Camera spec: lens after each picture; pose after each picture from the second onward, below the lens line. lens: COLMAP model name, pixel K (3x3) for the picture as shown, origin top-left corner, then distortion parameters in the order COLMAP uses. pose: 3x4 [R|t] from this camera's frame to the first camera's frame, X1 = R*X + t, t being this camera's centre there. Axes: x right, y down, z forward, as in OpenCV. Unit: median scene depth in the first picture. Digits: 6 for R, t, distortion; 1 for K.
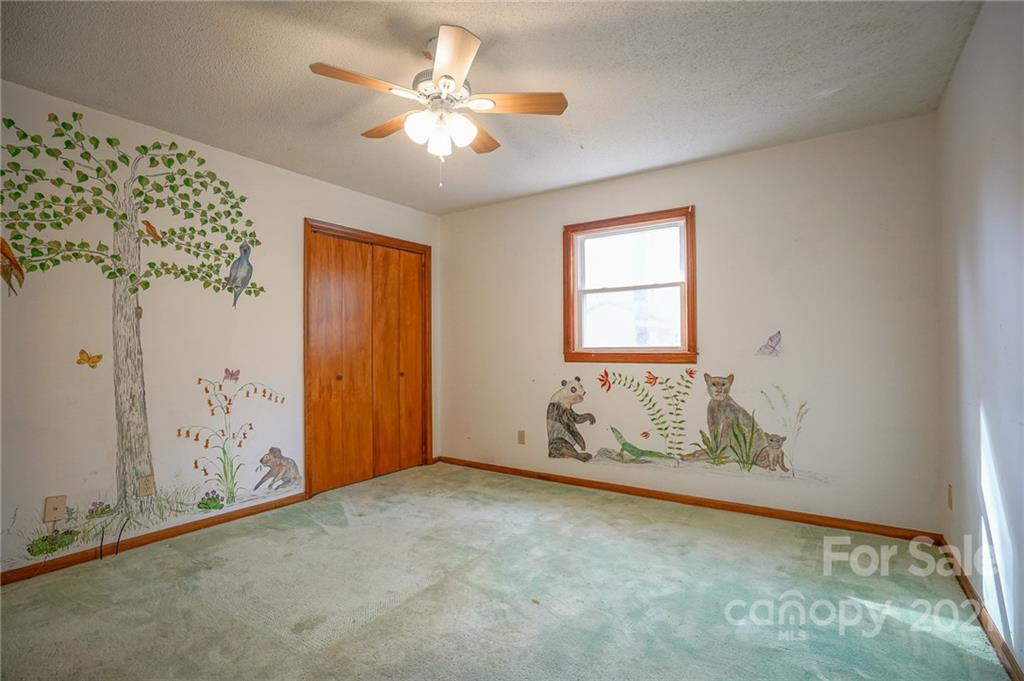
lens RADIAL K [[479.3, 0, 509.1], [0, 479.3, 348.3], [0, 0, 1]] dist [-0.051087, 0.016081]
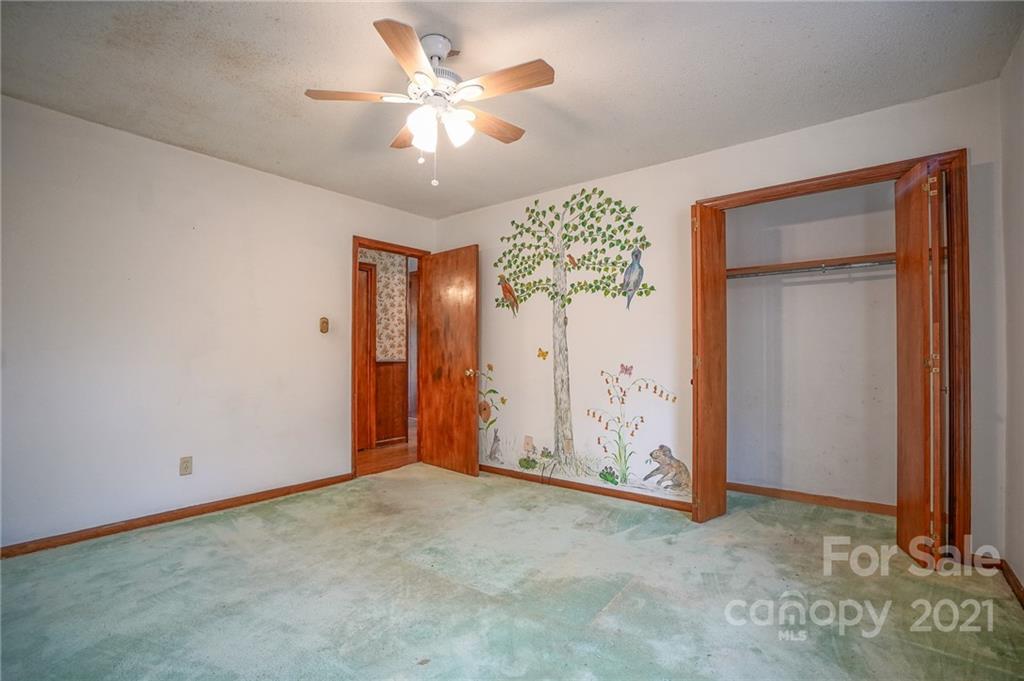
lens RADIAL K [[479.3, 0, 507.5], [0, 479.3, 345.6], [0, 0, 1]] dist [-0.051087, 0.016081]
pose [[-0.072298, -0.011056, -0.997322, 0.598657], [0.005765, 0.999917, -0.011503, 0.011242], [0.997366, -0.006581, -0.072228, 0.849401]]
